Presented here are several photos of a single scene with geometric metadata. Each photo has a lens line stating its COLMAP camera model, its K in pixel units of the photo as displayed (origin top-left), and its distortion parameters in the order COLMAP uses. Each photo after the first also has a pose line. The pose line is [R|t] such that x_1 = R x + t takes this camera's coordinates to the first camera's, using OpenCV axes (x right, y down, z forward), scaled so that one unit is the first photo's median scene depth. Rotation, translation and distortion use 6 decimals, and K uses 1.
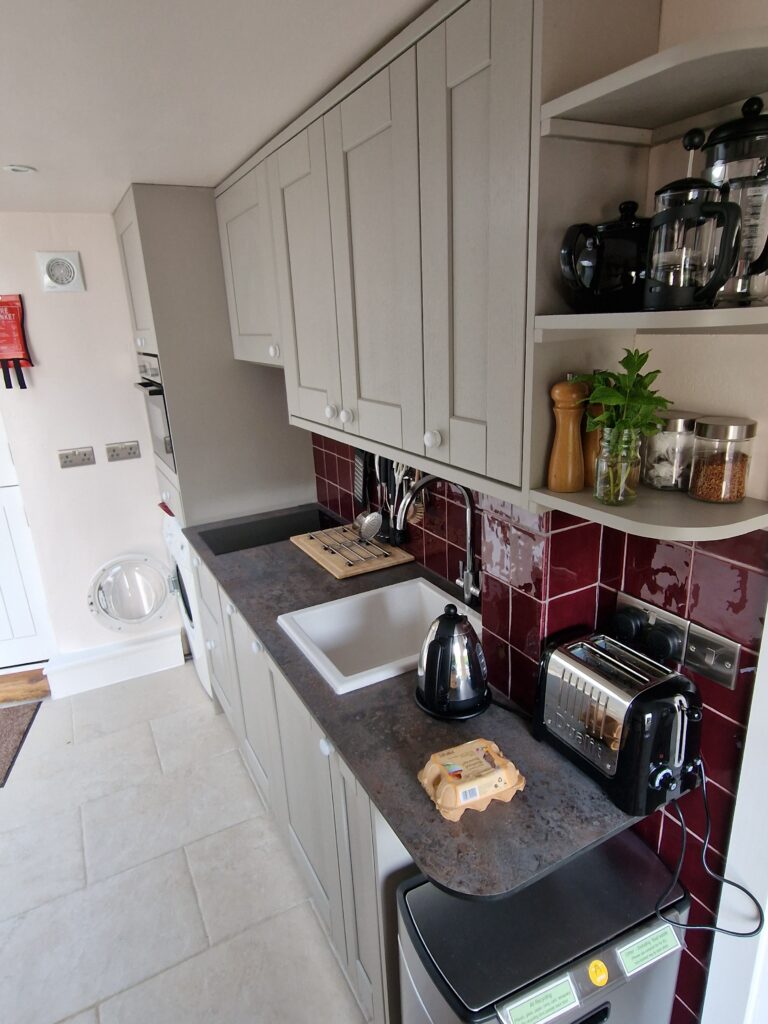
lens RADIAL K [[607.7, 0, 384.0], [0, 607.7, 512.0], [0, 0, 1]] dist [0.019569, -0.000980]
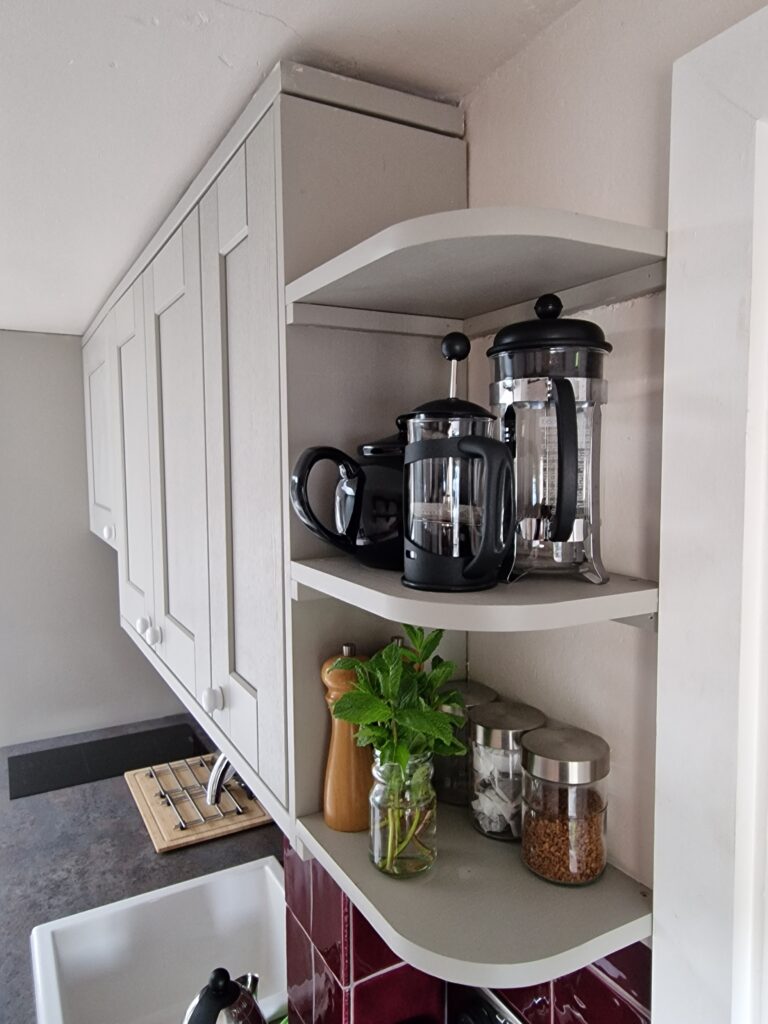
lens RADIAL K [[704.4, 0, 384.0], [0, 704.4, 512.0], [0, 0, 1]] dist [0.004301, 0.001419]
pose [[0.999076, 0.037883, 0.020294, 0.261144], [-0.032126, 0.971988, -0.232824, -0.153644], [-0.028545, 0.231957, 0.972307, 0.180865]]
